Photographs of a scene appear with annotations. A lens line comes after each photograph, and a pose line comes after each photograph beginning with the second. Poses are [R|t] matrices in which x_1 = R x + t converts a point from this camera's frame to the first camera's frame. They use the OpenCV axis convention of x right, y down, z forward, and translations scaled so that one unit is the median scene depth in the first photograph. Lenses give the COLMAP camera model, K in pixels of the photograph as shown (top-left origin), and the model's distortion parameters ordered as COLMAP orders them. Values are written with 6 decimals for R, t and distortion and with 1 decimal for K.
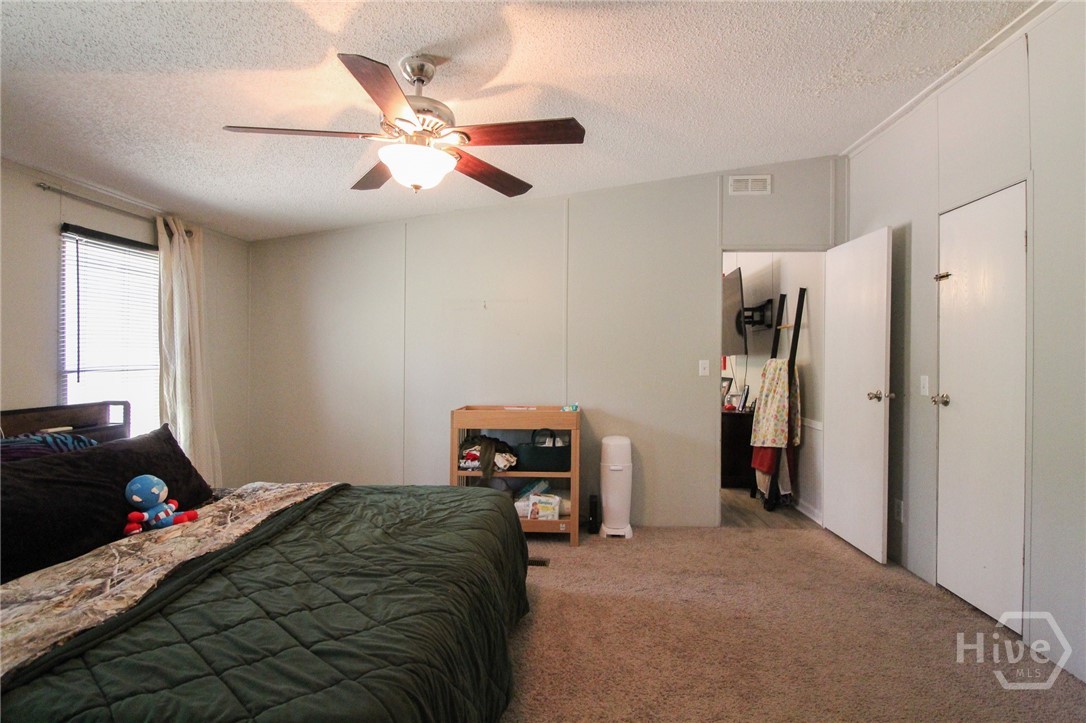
lens RADIAL K [[580.5, 0, 546.1], [0, 580.5, 356.4], [0, 0, 1]] dist [-0.000331, -0.001157]
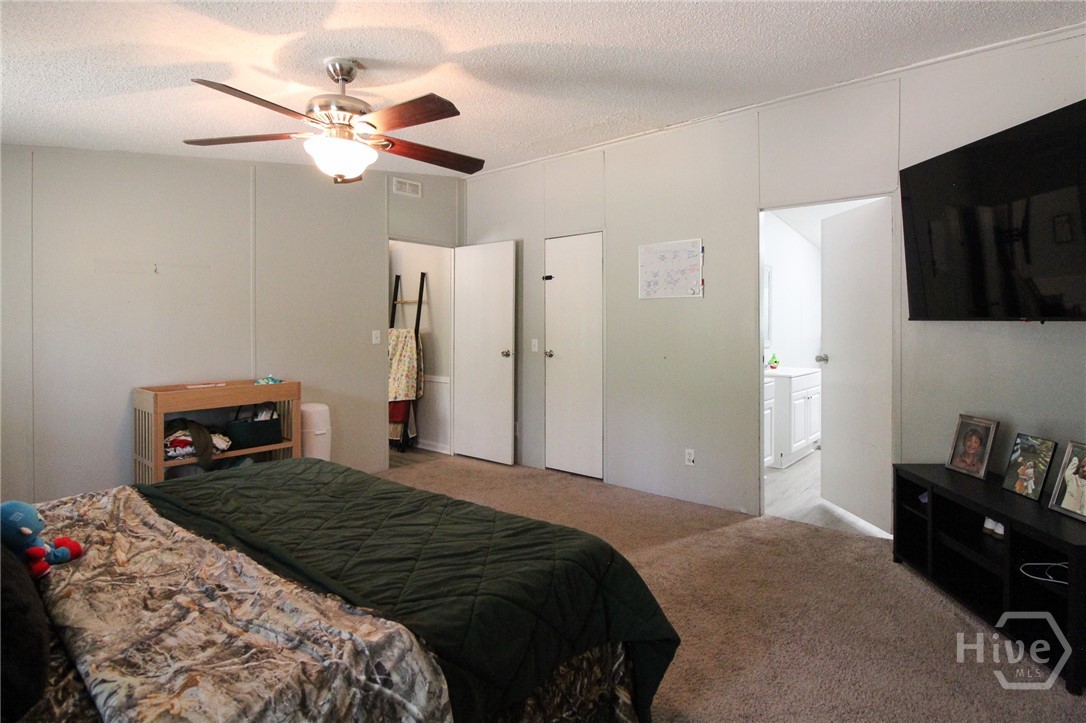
lens RADIAL K [[580.5, 0, 554.8], [0, 580.5, 335.3], [0, 0, 1]] dist [-0.000331, -0.001157]
pose [[0.596728, -0.019212, 0.802214, -0.497898], [0.001347, 0.999736, 0.022941, -0.011331], [-0.802443, -0.012609, 0.596596, 0.014521]]
